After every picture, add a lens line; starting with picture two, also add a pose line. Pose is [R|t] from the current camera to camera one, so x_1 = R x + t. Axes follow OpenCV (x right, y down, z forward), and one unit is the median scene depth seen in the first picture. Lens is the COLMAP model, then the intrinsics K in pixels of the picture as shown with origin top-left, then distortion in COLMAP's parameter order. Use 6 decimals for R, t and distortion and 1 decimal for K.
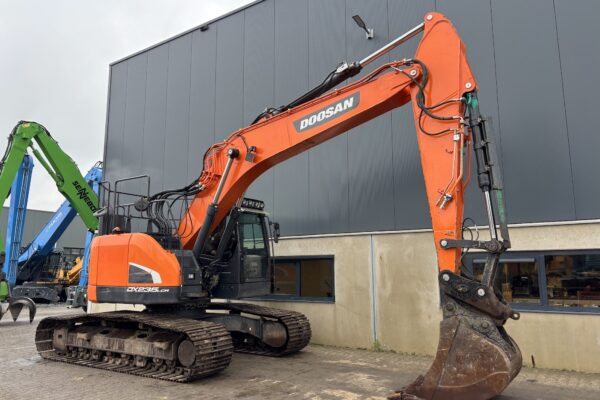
lens RADIAL K [[454.0, 0, 293.4], [0, 454.0, 198.9], [0, 0, 1]] dist [0.031757, -0.006214]
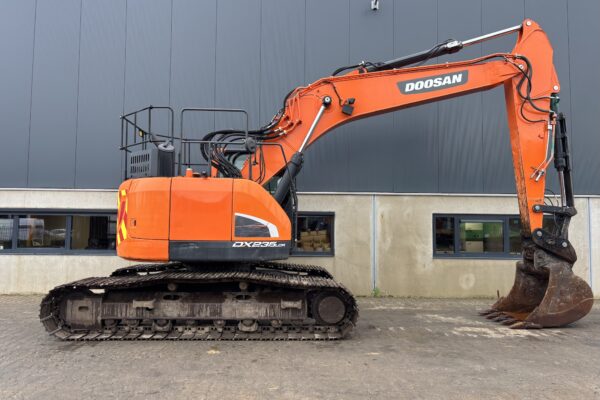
lens RADIAL K [[454.0, 0, 293.4], [0, 454.0, 198.9], [0, 0, 1]] dist [0.031757, -0.006214]
pose [[0.807033, 0.052984, 0.588124, -0.722429], [-0.108286, 0.992356, 0.059189, 0.051123], [-0.580493, -0.111453, 0.806602, 0.256387]]
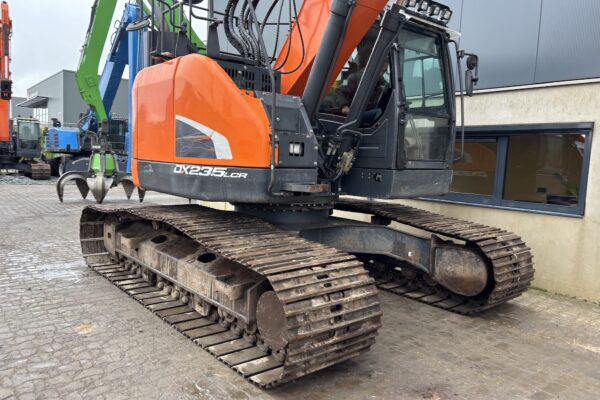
lens RADIAL K [[454.8, 0, 300.0], [0, 454.8, 200.0], [0, 0, 1]] dist [0.019819, -0.003891]
pose [[0.957856, 0.068296, -0.279010, -0.080998], [0.001378, 0.970220, 0.242221, 0.102910], [0.287244, -0.232397, 0.929238, 0.527106]]
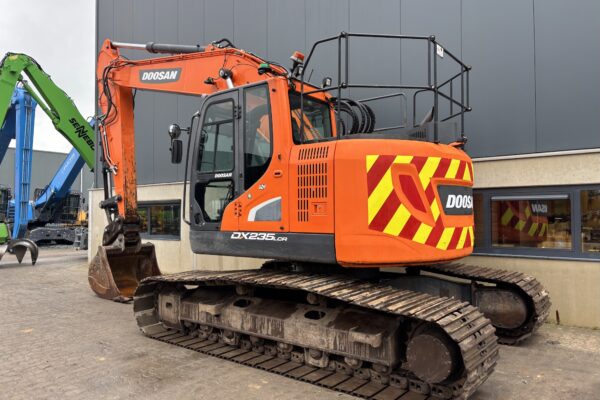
lens RADIAL K [[454.8, 0, 300.0], [0, 454.8, 200.0], [0, 0, 1]] dist [0.019819, -0.003891]
pose [[0.996985, -0.001946, -0.077568, -0.284859], [0.011692, 0.992040, 0.125382, 0.072725], [0.076707, -0.125911, 0.989072, 0.406321]]
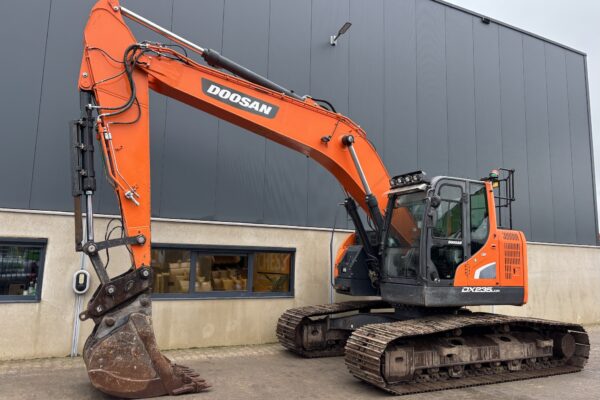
lens RADIAL K [[454.8, 0, 300.0], [0, 454.8, 200.0], [0, 0, 1]] dist [0.019819, -0.003891]
pose [[0.489056, 0.136368, 0.861527, -1.296500], [-0.163767, 0.984494, -0.062868, 0.138591], [-0.856741, -0.110344, 0.503805, 0.863266]]
